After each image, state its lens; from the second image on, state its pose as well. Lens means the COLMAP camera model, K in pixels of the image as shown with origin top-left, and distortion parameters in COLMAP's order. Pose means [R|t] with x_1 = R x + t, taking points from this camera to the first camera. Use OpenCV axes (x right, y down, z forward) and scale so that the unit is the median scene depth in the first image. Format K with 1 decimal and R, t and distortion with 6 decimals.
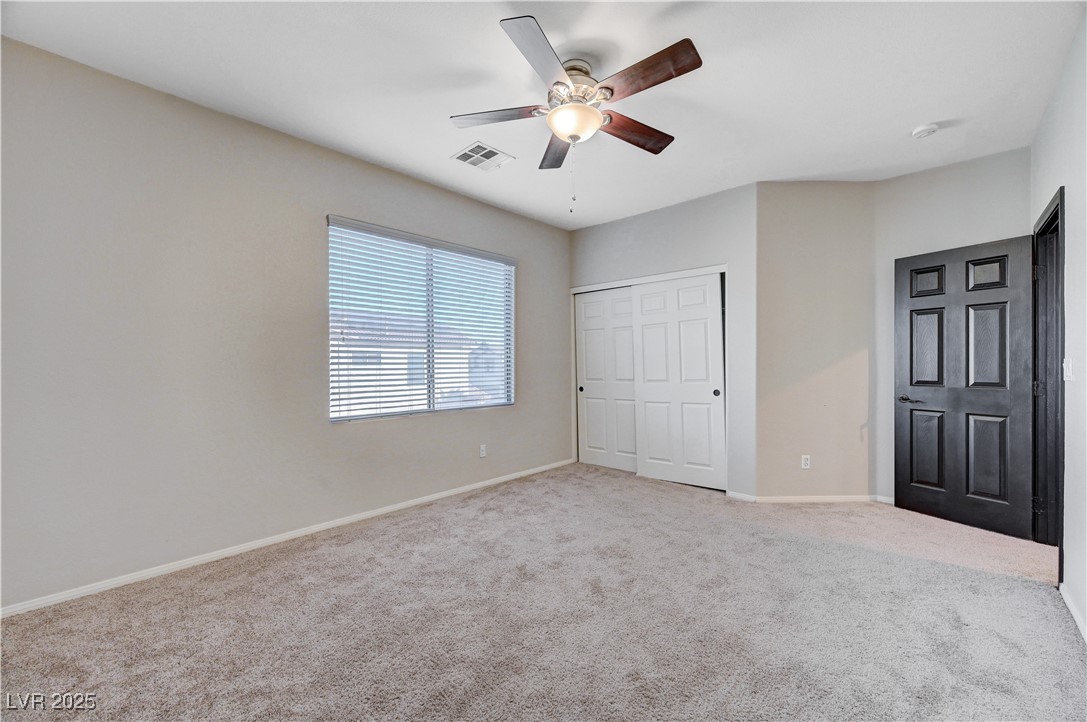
lens RADIAL K [[428.4, 0, 546.9], [0, 428.4, 363.9], [0, 0, 1]] dist [0.002189, 0.000789]
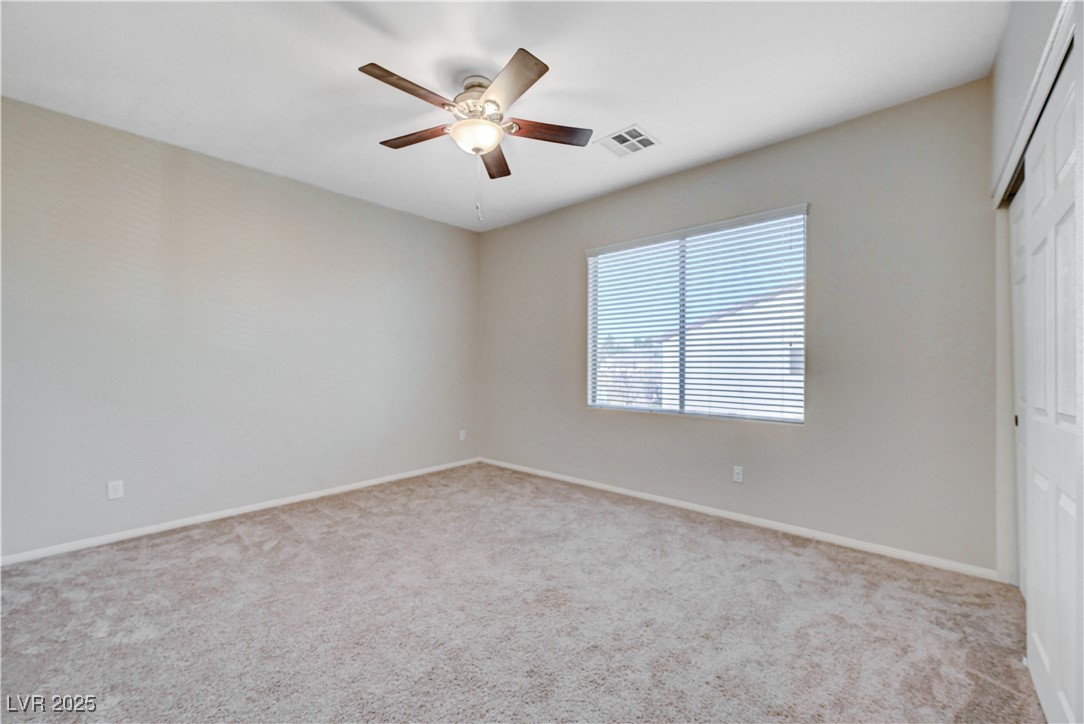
lens RADIAL K [[437.2, 0, 540.9], [0, 437.2, 366.0], [0, 0, 1]] dist [0.000302, -0.000054]
pose [[0.015332, 0.011453, -0.999817, 0.641533], [0.001574, 0.999933, 0.011479, -0.003732], [0.999881, -0.001750, 0.015313, 0.634095]]
